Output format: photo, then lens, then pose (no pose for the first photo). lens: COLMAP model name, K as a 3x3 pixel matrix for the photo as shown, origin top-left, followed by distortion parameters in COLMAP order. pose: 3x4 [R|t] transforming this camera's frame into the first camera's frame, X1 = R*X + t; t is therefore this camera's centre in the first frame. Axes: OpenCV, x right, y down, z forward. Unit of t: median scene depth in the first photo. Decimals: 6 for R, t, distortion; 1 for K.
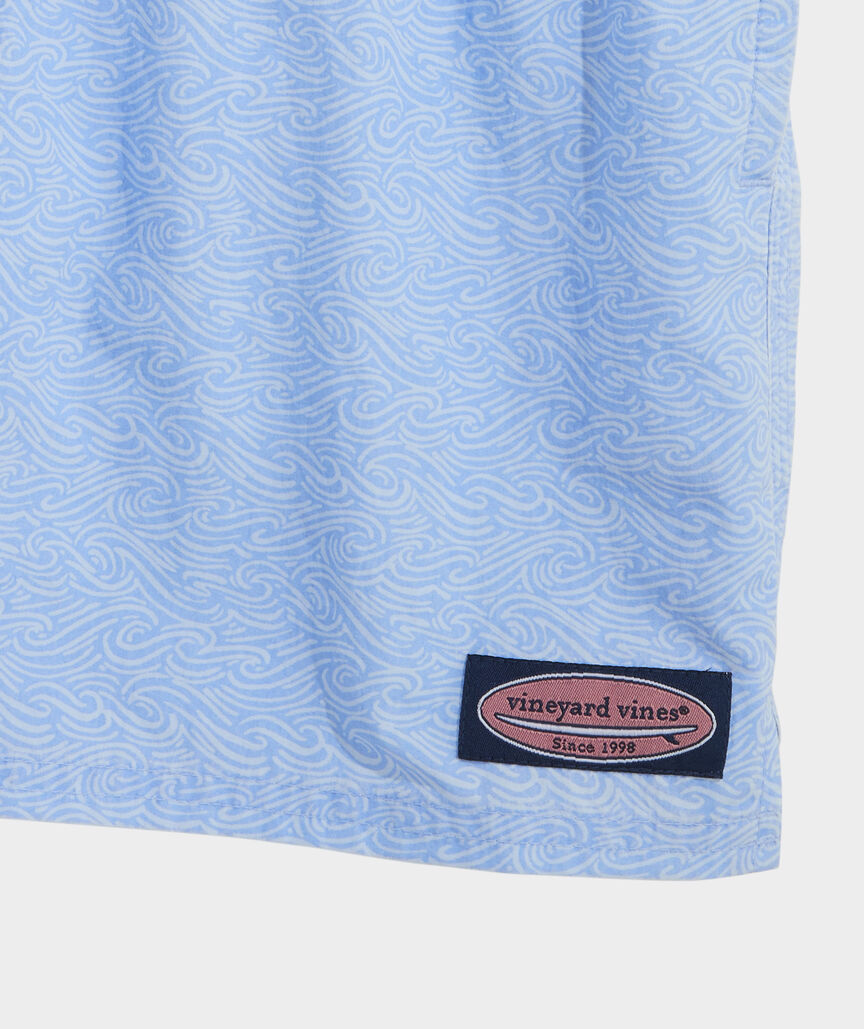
lens RADIAL K [[4782.5, 0, 432.0], [0, 4782.5, 513.9], [0, 0, 1]] dist [-0.075015, 0.000000]
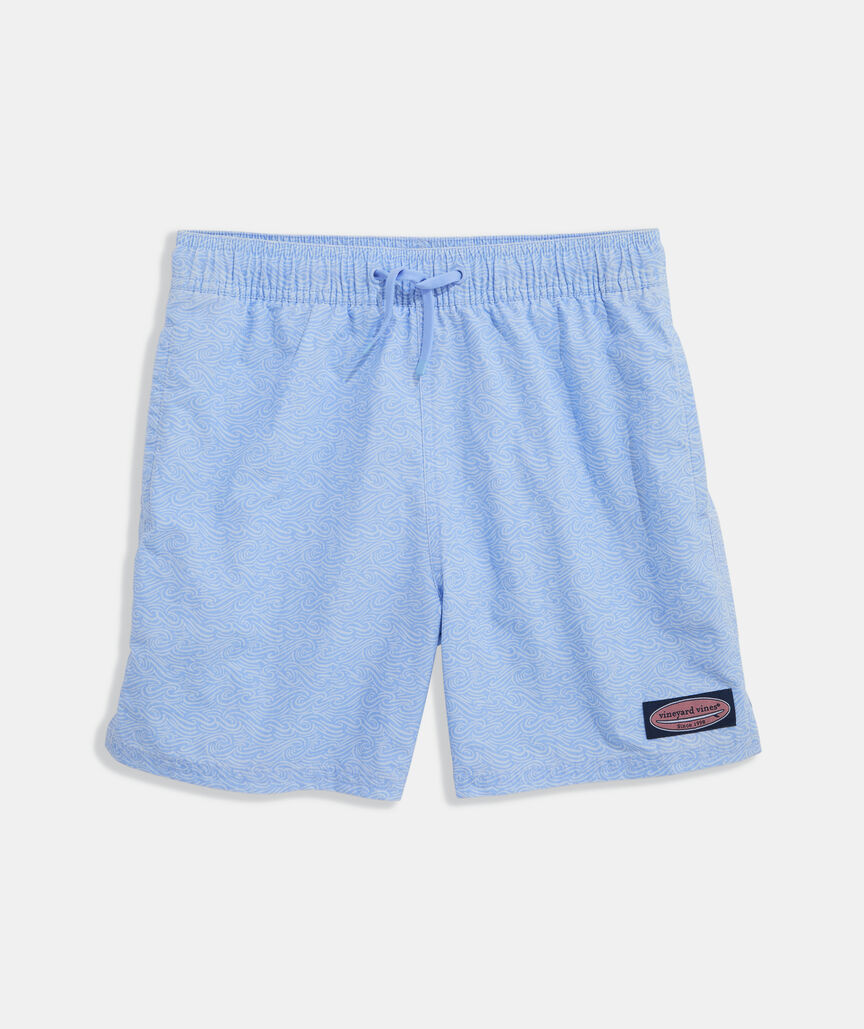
lens RADIAL K [[4782.5, 0, 430.7], [0, 4782.5, 515.5], [0, 0, 1]] dist [-0.075015, 0.000000]
pose [[0.960248, -0.215098, 0.177922, -0.592121], [0.214481, 0.976459, 0.022927, -0.170357], [-0.178665, 0.016145, 0.983777, -1.760601]]
